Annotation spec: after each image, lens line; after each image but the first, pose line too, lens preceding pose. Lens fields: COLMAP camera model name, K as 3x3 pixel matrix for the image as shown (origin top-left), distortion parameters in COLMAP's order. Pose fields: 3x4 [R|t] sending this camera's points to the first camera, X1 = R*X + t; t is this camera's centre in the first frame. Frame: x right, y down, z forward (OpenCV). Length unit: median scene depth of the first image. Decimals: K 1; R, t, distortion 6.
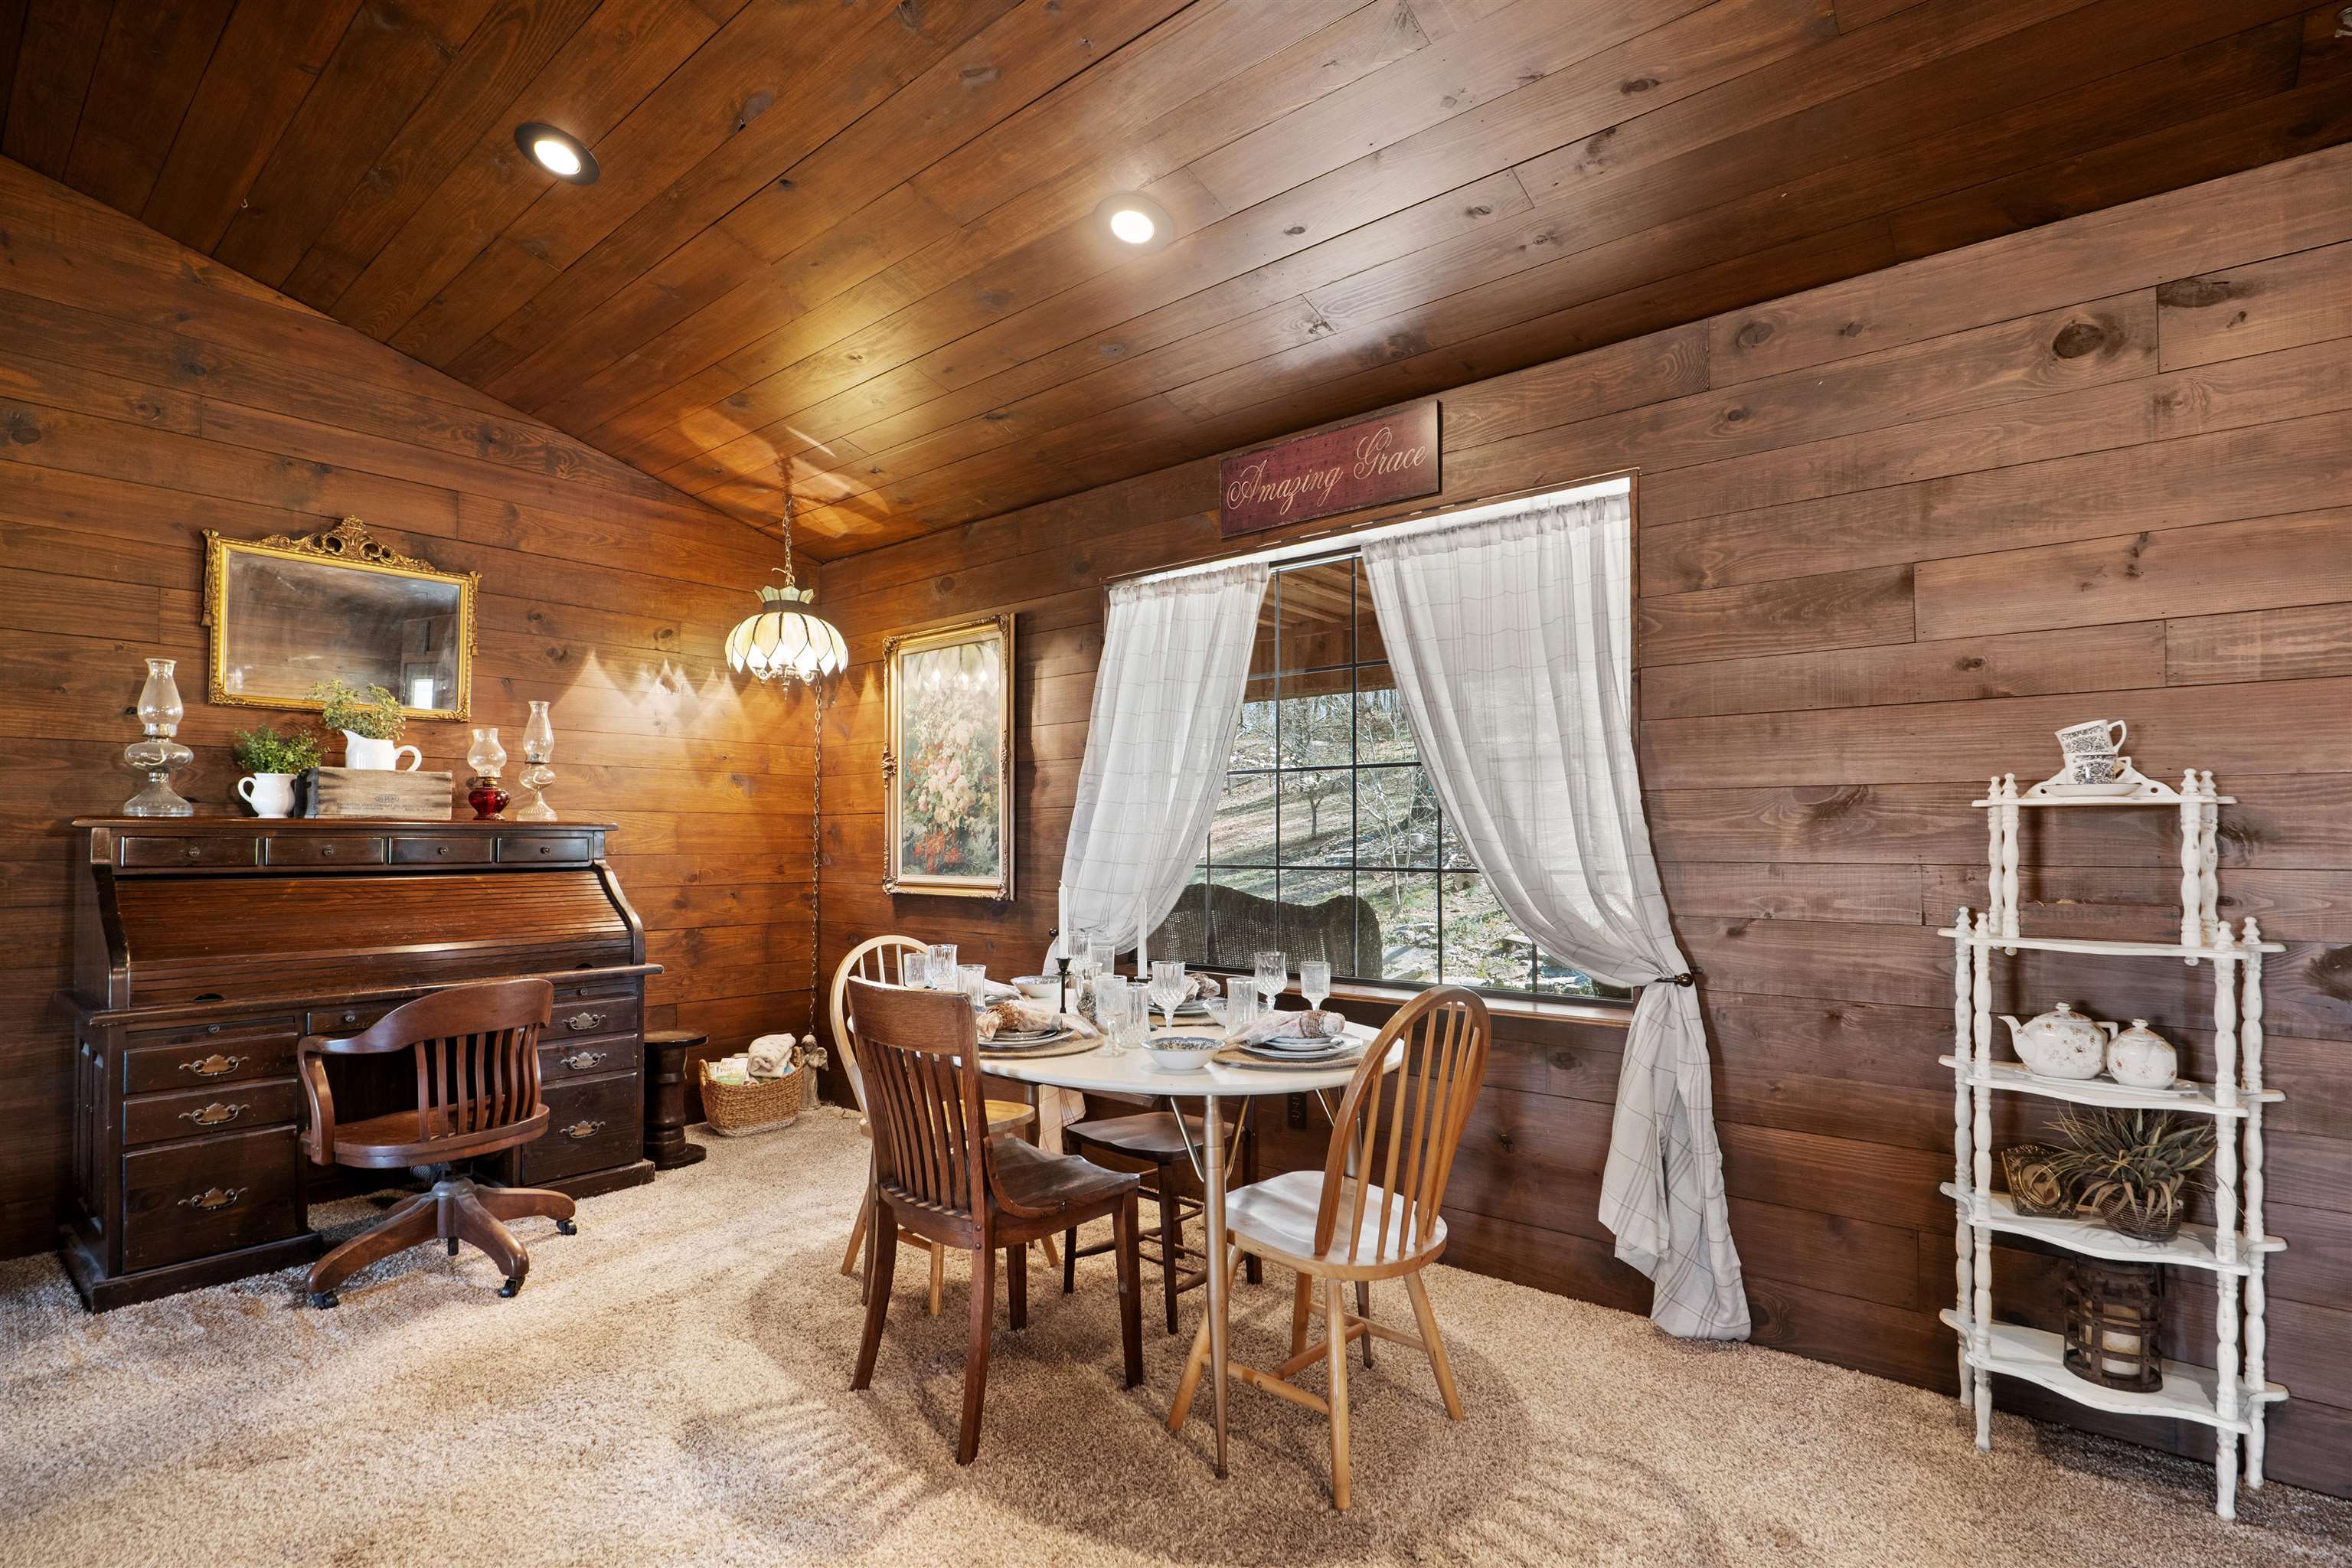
lens RADIAL K [[1113.3, 0, 1170.6], [0, 1113.3, 814.7], [0, 0, 1]] dist [-0.013189, 0.001264]
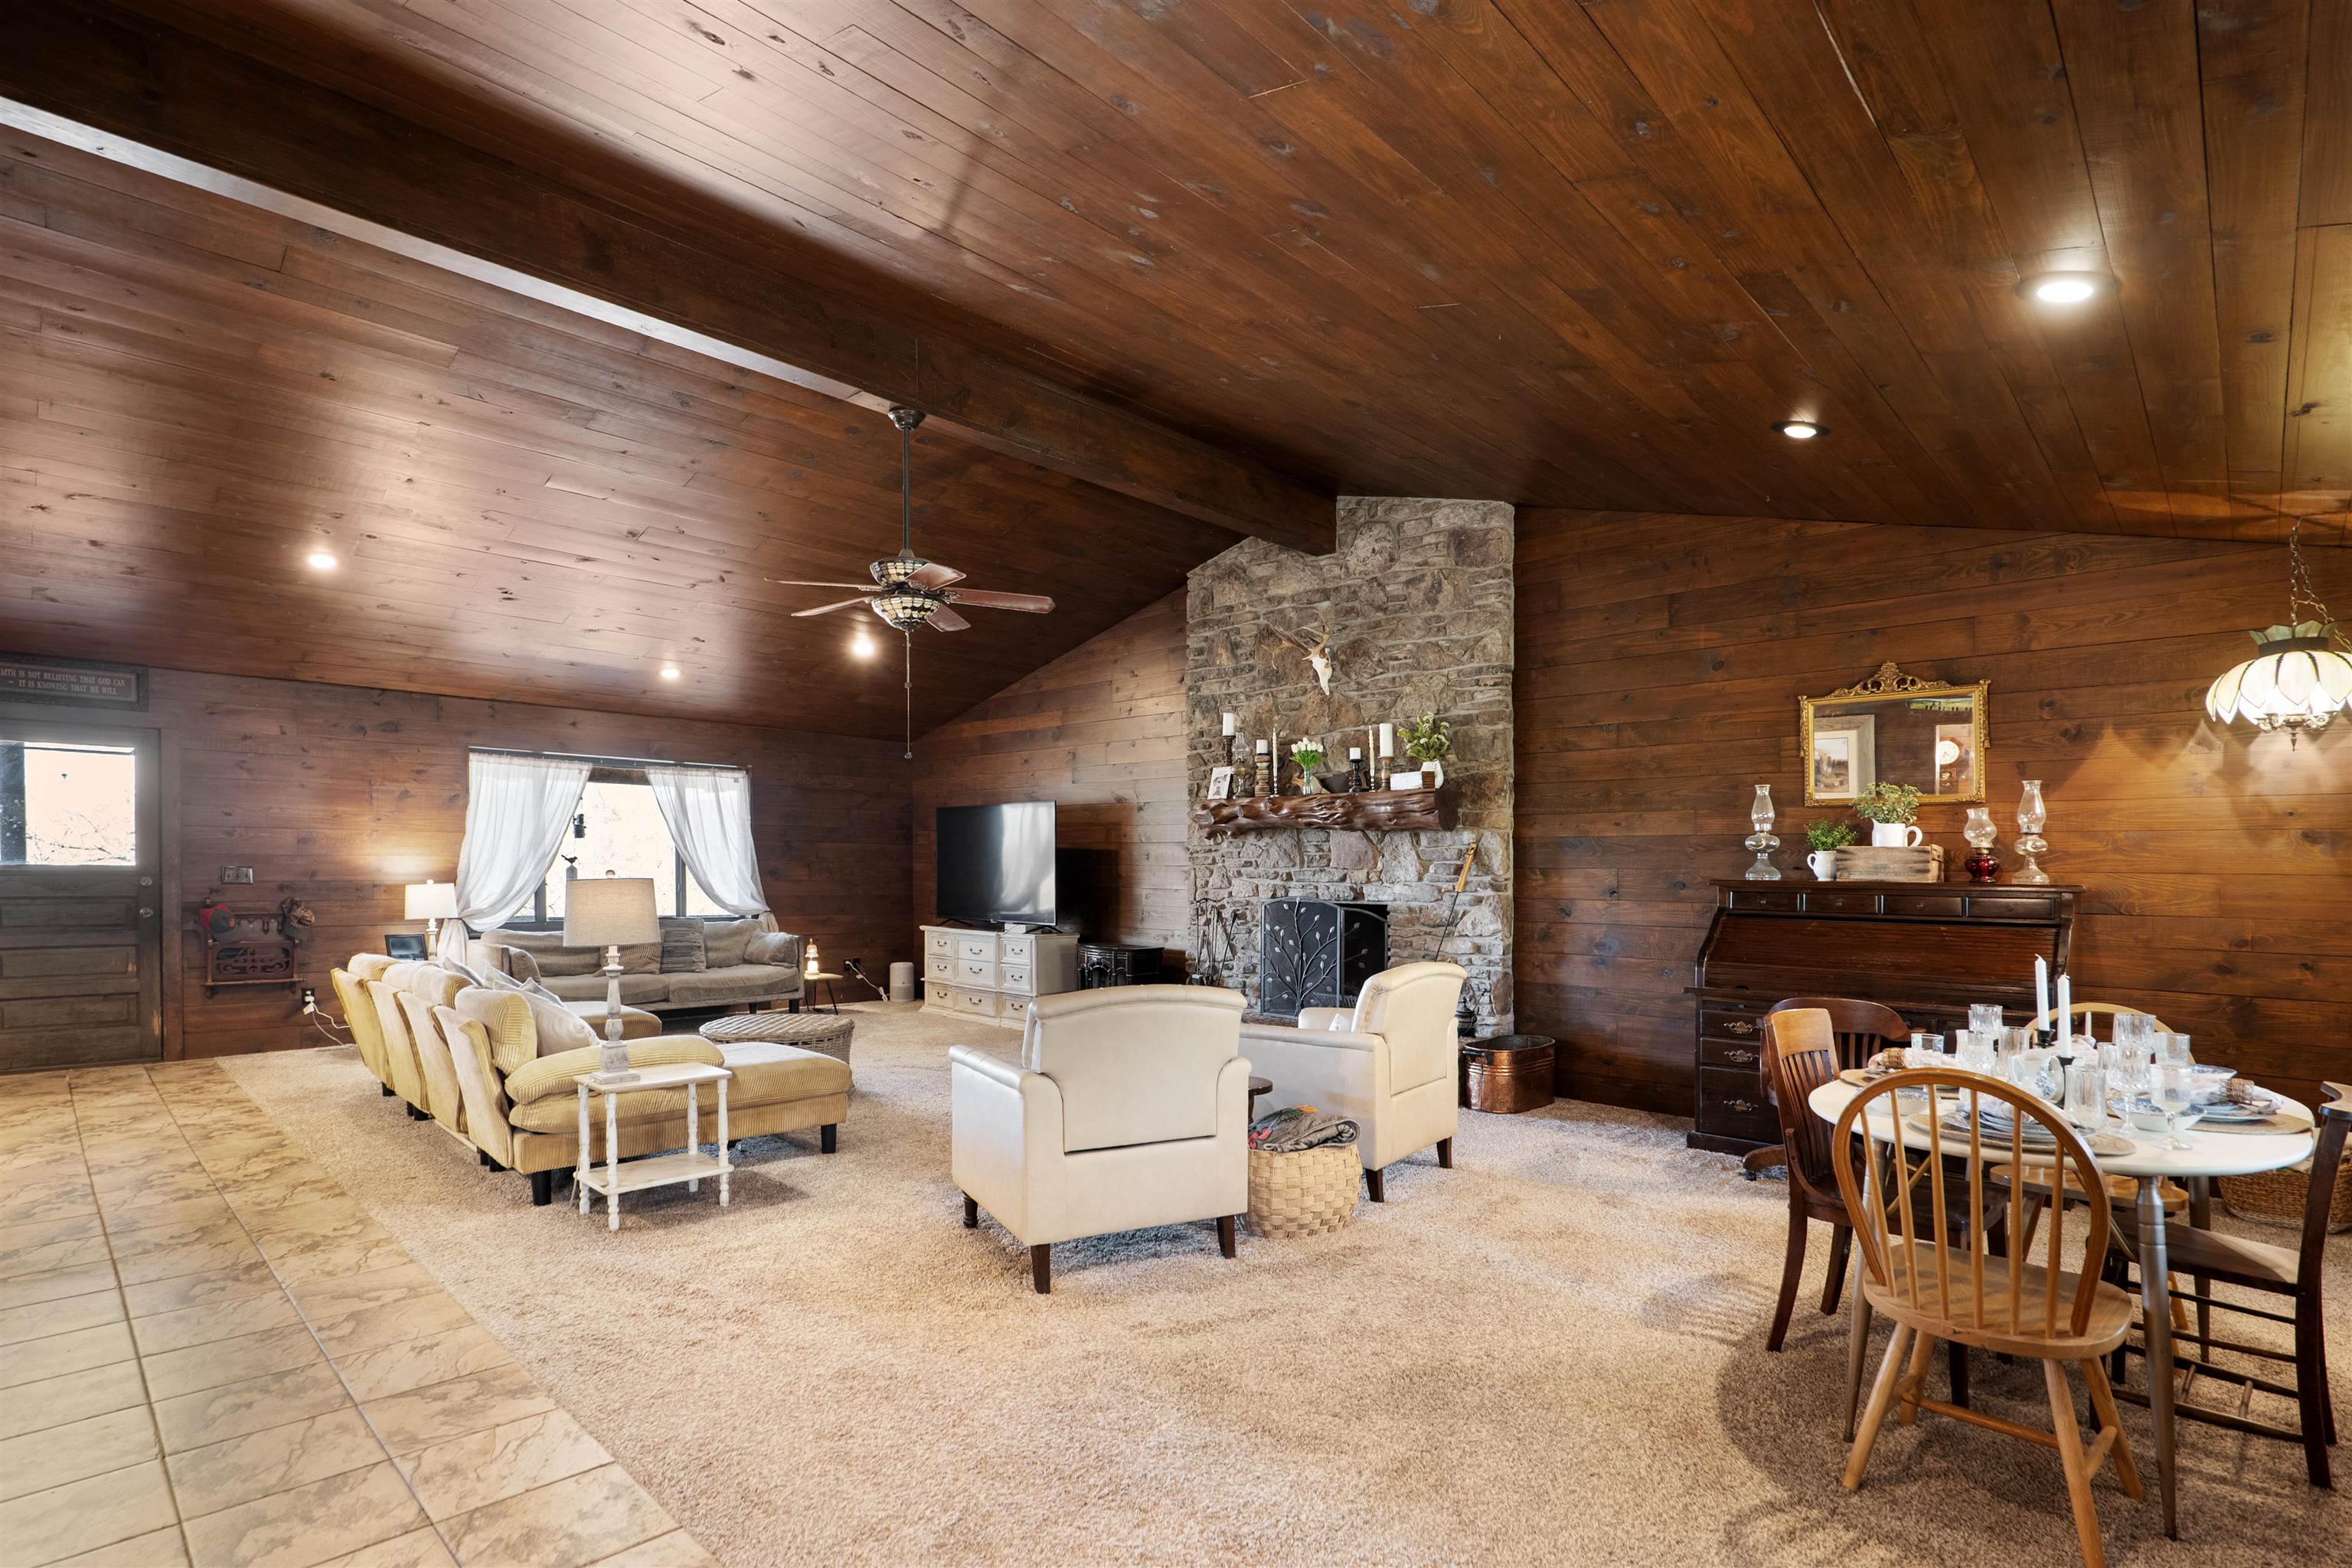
lens RADIAL K [[1113.3, 0, 1171.7], [0, 1113.3, 920.3], [0, 0, 1]] dist [-0.013189, 0.001264]
pose [[-0.060196, 0.050700, -0.996898, 0.760171], [0.014889, 0.998644, 0.049890, -0.031479], [0.998076, -0.011839, -0.060869, 0.197065]]
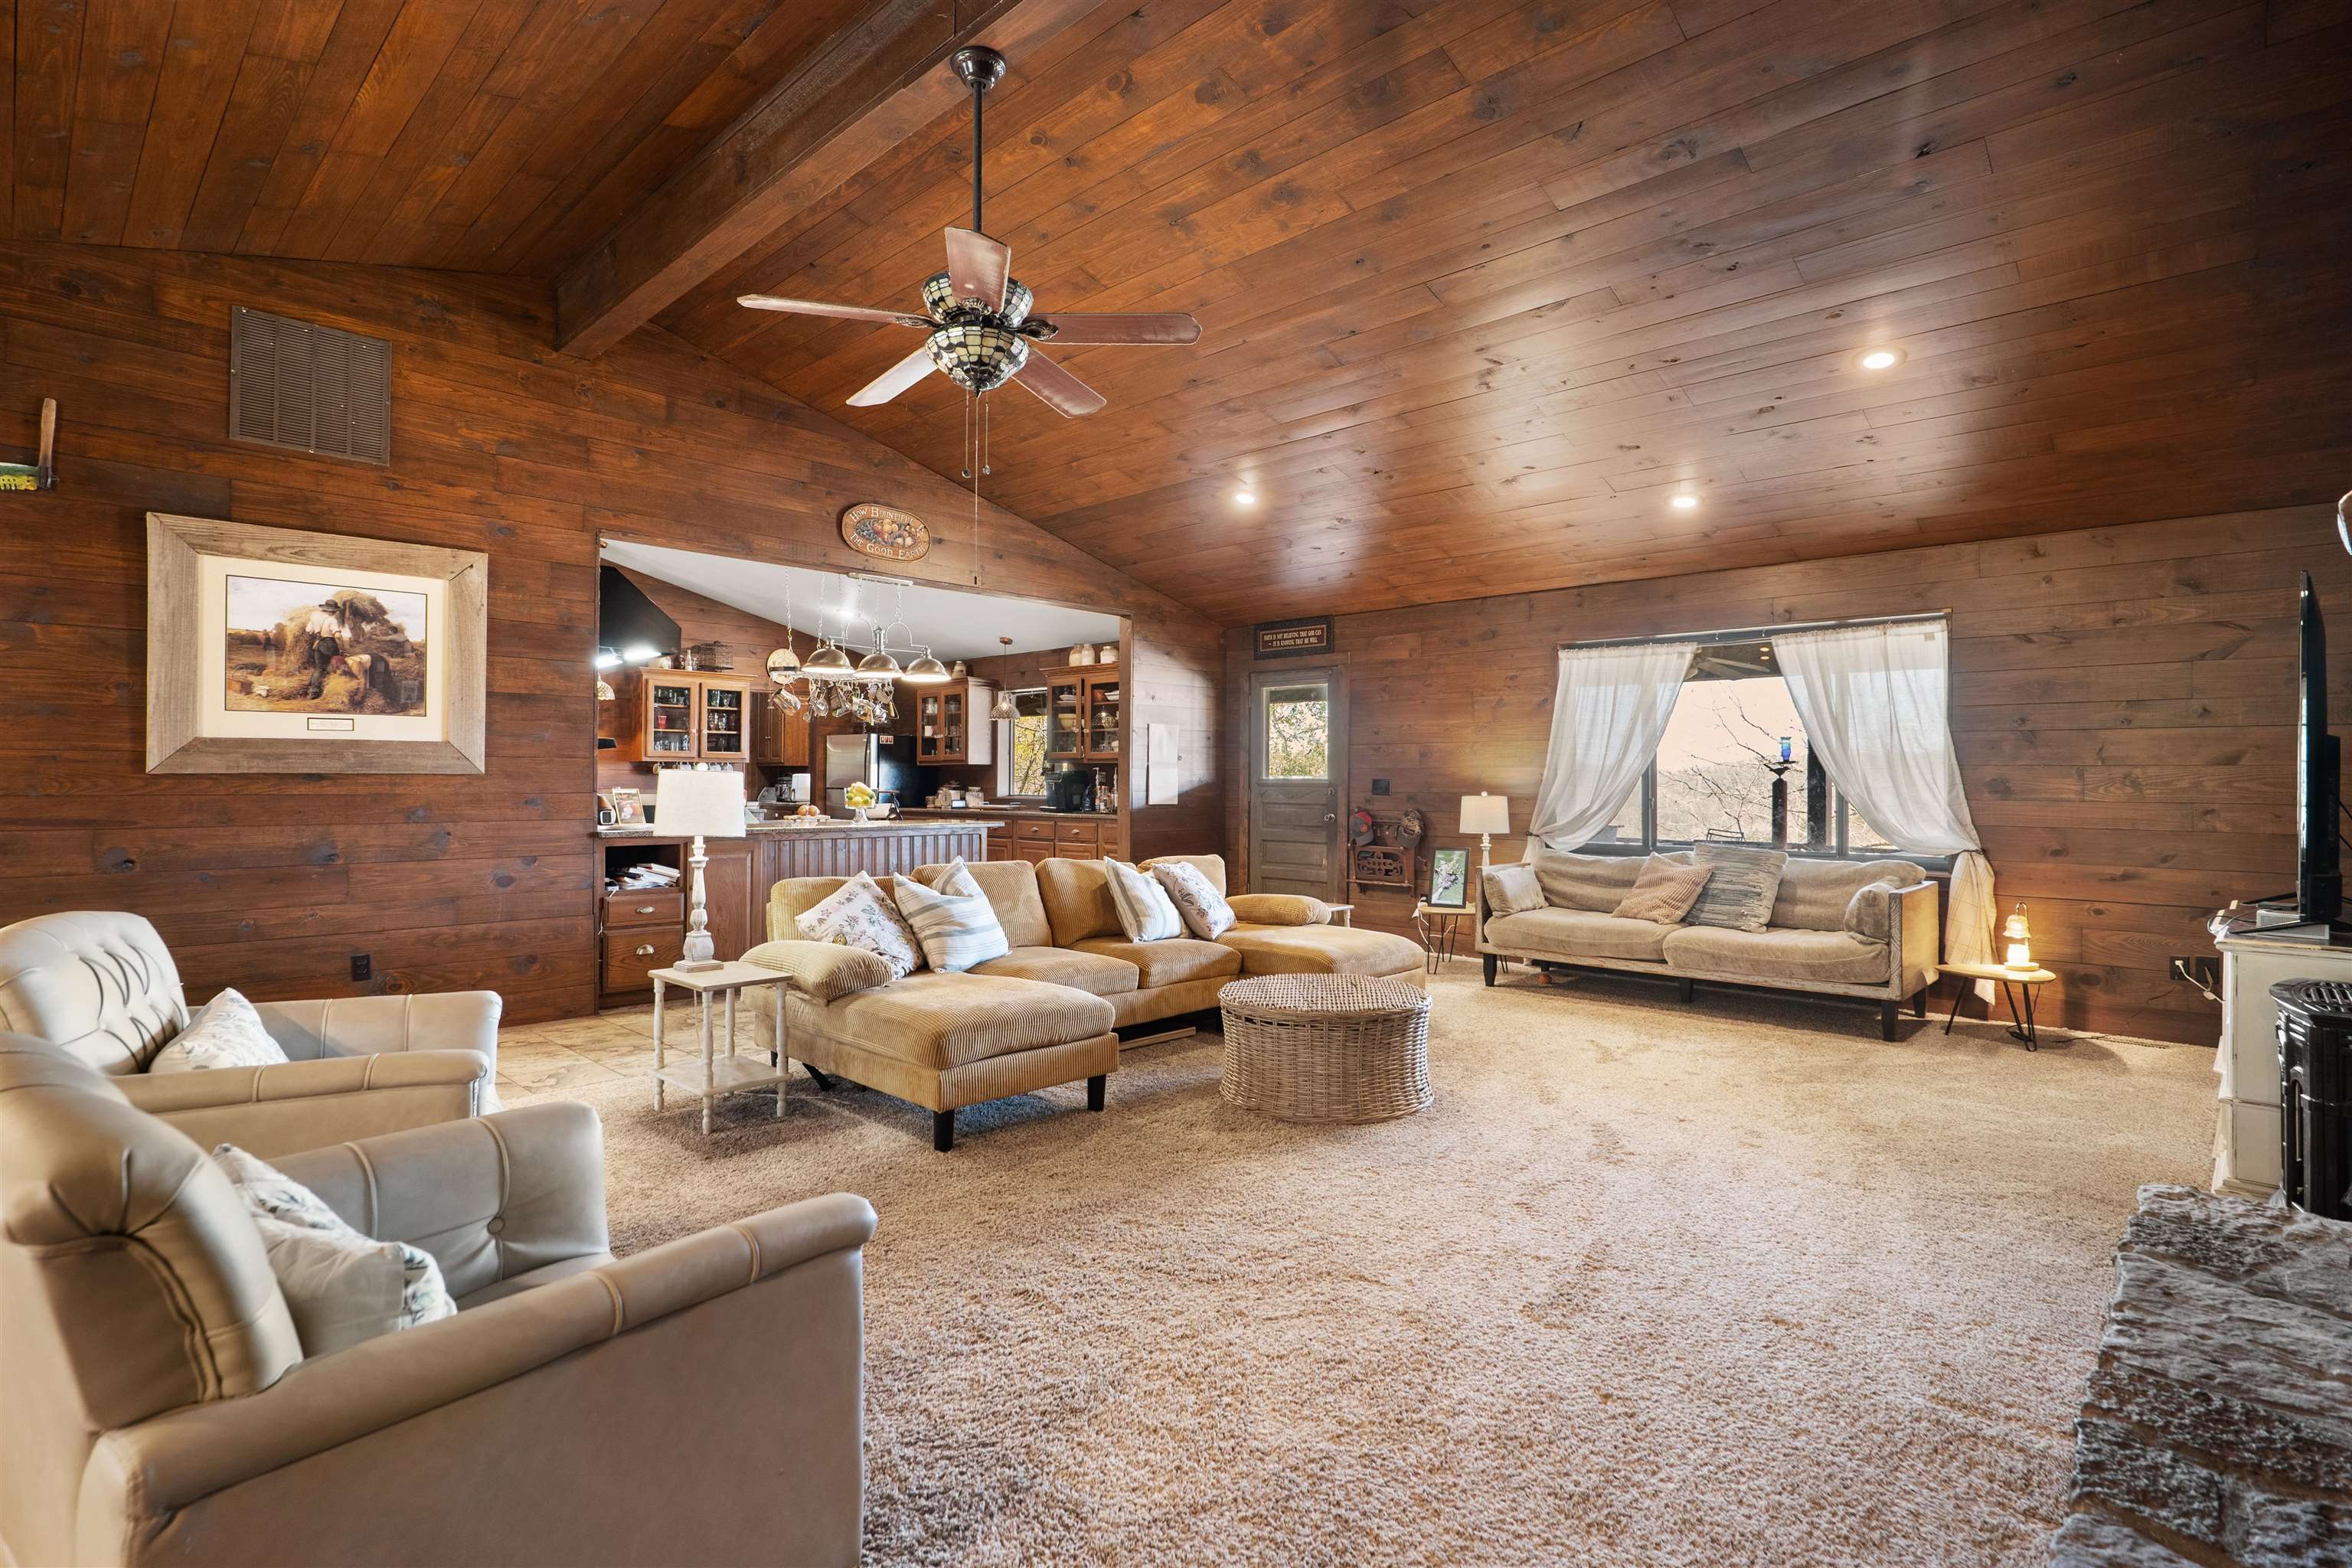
lens RADIAL K [[1113.3, 0, 1175.0], [0, 1113.3, 794.8], [0, 0, 1]] dist [-0.013189, 0.001264]
pose [[-0.999304, -0.001246, 0.037286, -0.905310], [-0.001763, 0.999903, -0.013825, 0.013824], [-0.037265, -0.013881, -0.999209, 0.715443]]
